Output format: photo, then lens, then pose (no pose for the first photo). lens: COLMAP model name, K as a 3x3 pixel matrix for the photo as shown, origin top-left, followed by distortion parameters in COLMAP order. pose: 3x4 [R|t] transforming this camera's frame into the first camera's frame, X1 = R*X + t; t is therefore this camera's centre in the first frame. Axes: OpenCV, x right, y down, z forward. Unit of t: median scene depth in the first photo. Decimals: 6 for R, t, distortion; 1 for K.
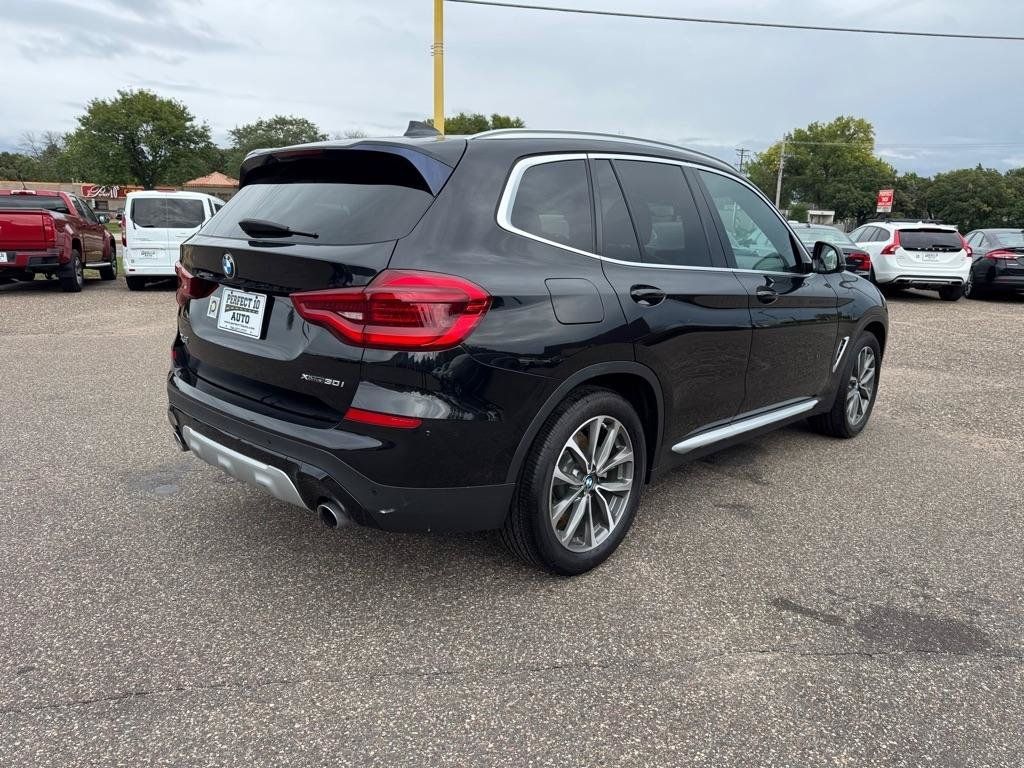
lens RADIAL K [[727.1, 0, 515.4], [0, 727.1, 383.3], [0, 0, 1]] dist [0.035827, -0.040631]
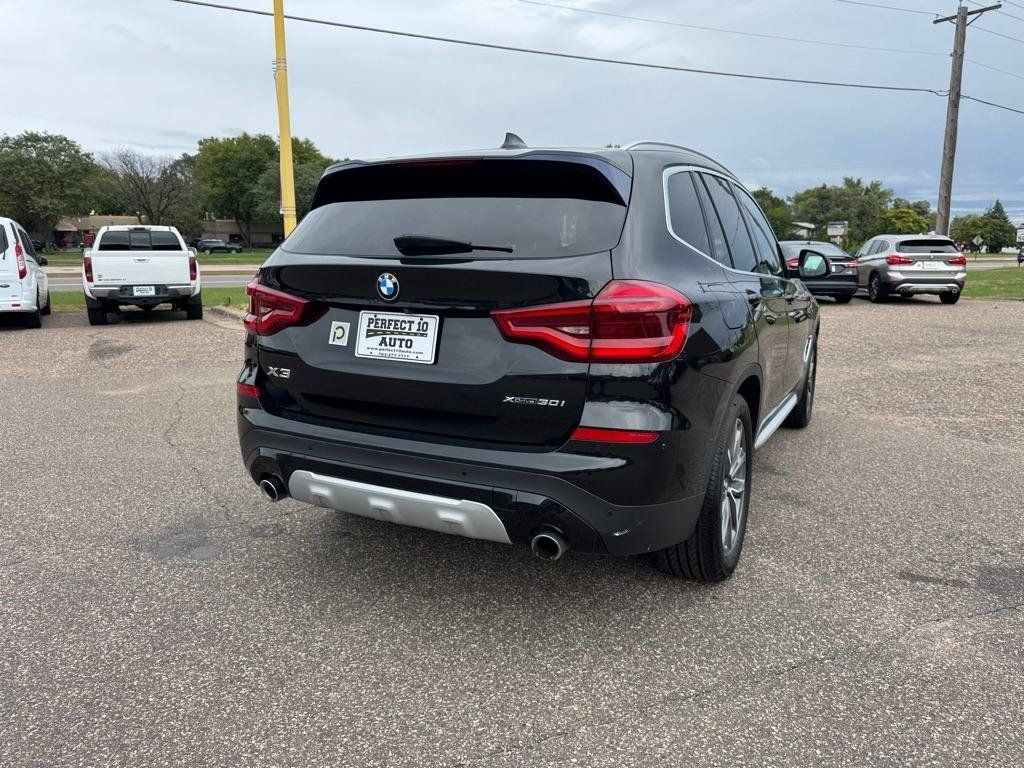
lens RADIAL K [[727.1, 0, 515.3], [0, 727.1, 374.2], [0, 0, 1]] dist [0.035827, -0.040631]
pose [[0.960933, -0.068102, 0.268270, -0.414766], [0.078756, 0.996468, -0.029142, -0.010984], [-0.265338, 0.049131, 0.962903, 0.081282]]
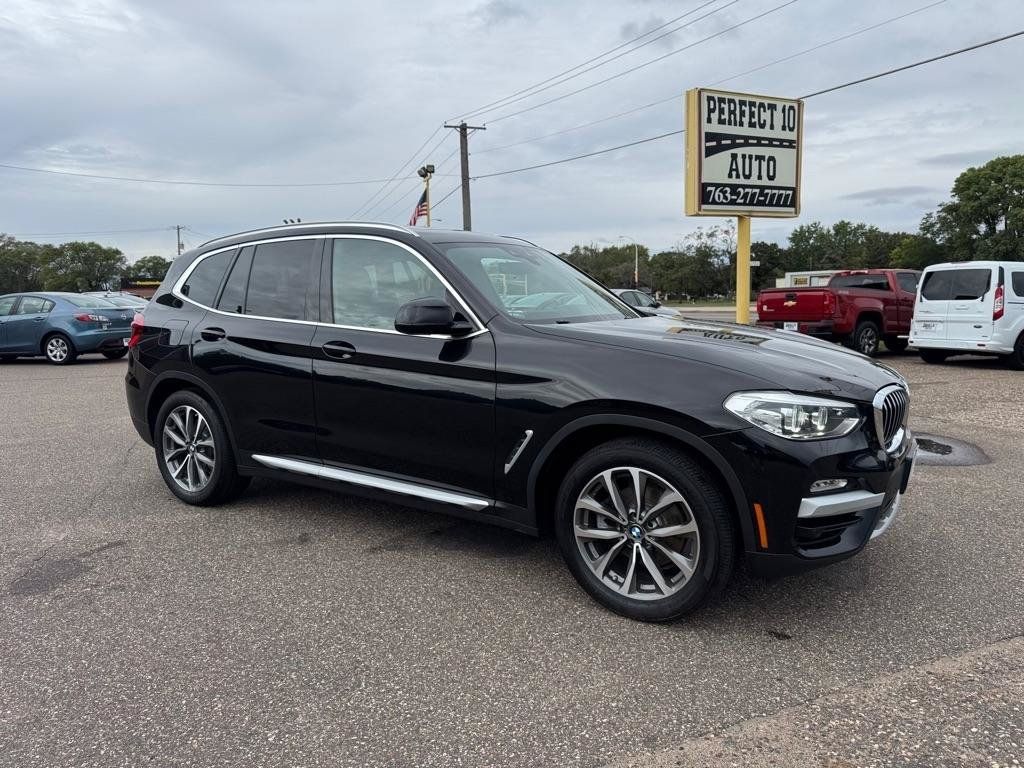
lens RADIAL K [[727.1, 0, 504.0], [0, 727.1, 383.3], [0, 0, 1]] dist [0.035827, -0.040631]
pose [[0.166073, 0.088899, -0.982098, 1.668097], [-0.191640, 0.979850, 0.056289, -0.210524], [0.967313, 0.178861, 0.179763, 1.256929]]
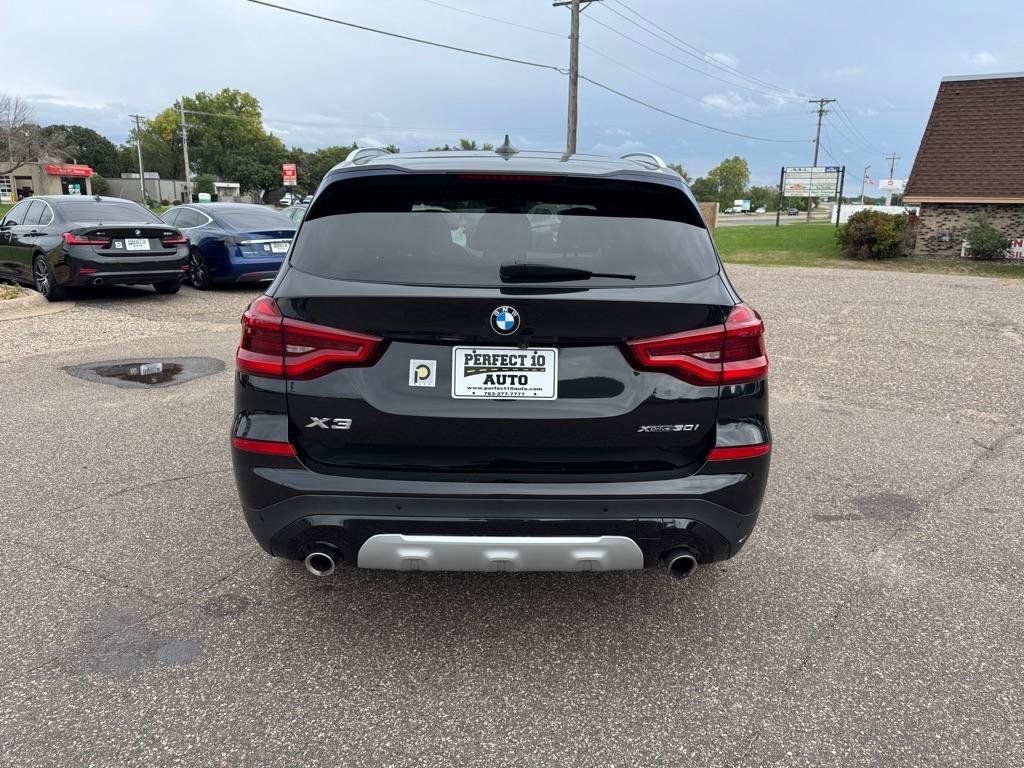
lens RADIAL K [[727.1, 0, 511.2], [0, 727.1, 381.6], [0, 0, 1]] dist [0.035827, -0.040631]
pose [[0.722571, -0.177485, 0.668124, -0.798462], [0.153961, 0.983522, 0.094762, -0.142695], [-0.673934, 0.034392, 0.737991, 0.337011]]
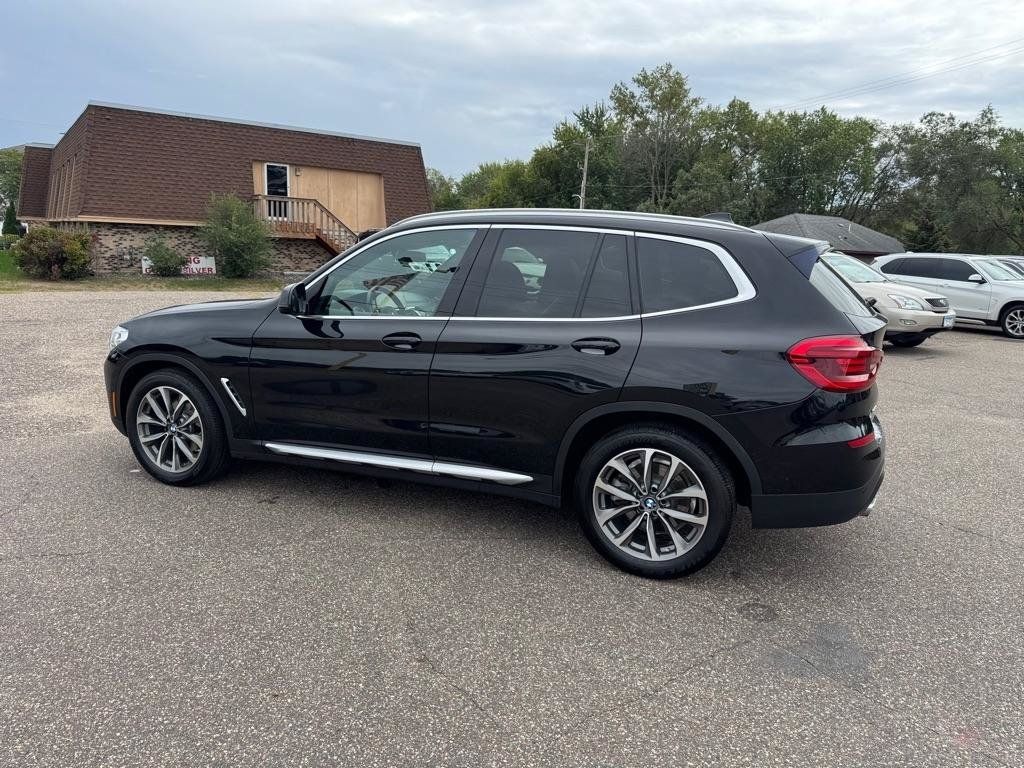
lens RADIAL K [[727.1, 0, 514.3], [0, 727.1, 381.8], [0, 0, 1]] dist [0.035827, -0.040631]
pose [[-0.359698, -0.210616, 0.908988, -1.255085], [0.156320, 0.946820, 0.281239, -0.500217], [-0.919881, 0.243254, -0.307646, 1.826298]]
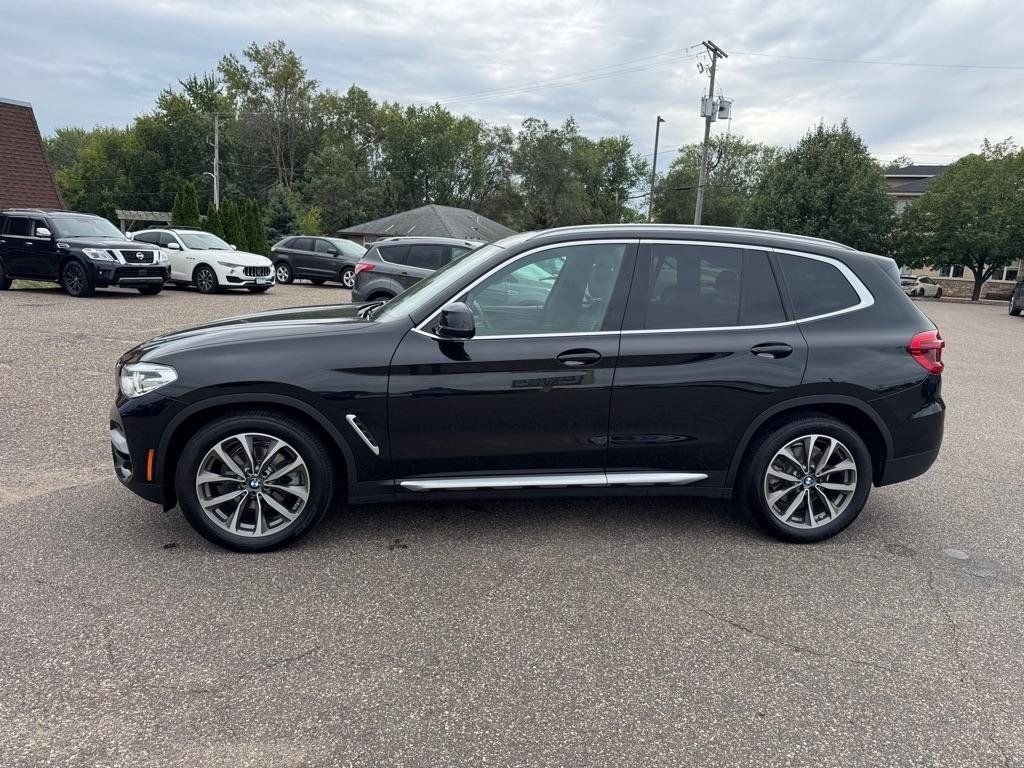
lens RADIAL K [[727.1, 0, 511.7], [0, 727.1, 389.2], [0, 0, 1]] dist [0.035827, -0.040631]
pose [[-0.772064, -0.181870, 0.608967, -0.708206], [0.072890, 0.926519, 0.369119, -0.660113], [-0.631351, 0.329371, -0.702076, 2.559893]]
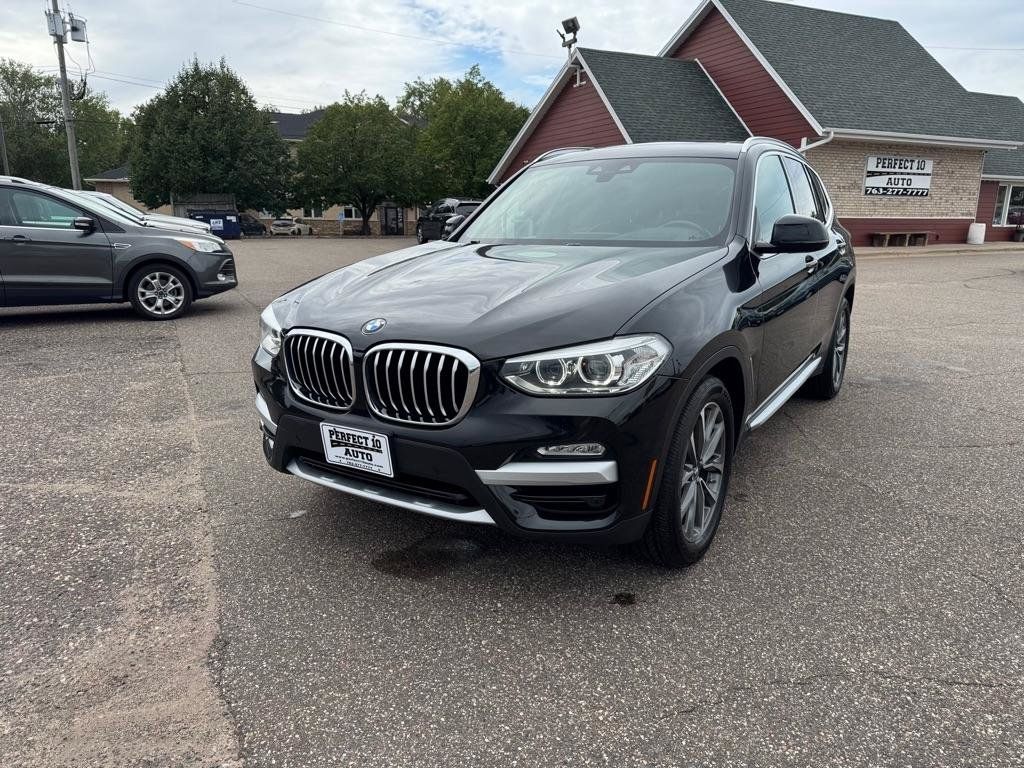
lens RADIAL K [[727.1, 0, 506.2], [0, 727.1, 390.4], [0, 0, 1]] dist [0.035827, -0.040631]
pose [[-0.981859, 0.014464, -0.189059, 0.735662], [-0.070270, 0.898329, 0.433667, -0.573231], [0.176109, 0.439085, -0.881016, 2.756822]]
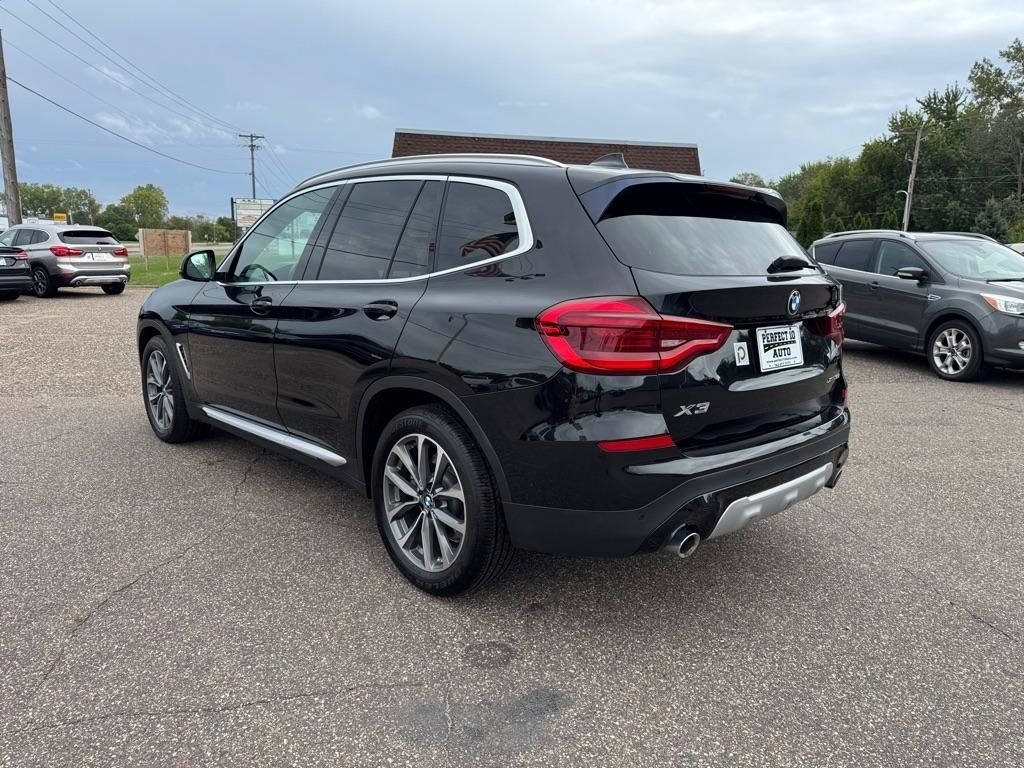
lens RADIAL K [[727.1, 0, 507.2], [0, 727.1, 387.9], [0, 0, 1]] dist [0.035827, -0.040631]
pose [[0.068977, -0.212373, 0.974751, -1.216297], [0.195268, 0.961053, 0.195570, -0.273383], [-0.978321, 0.176848, 0.107760, 1.102686]]
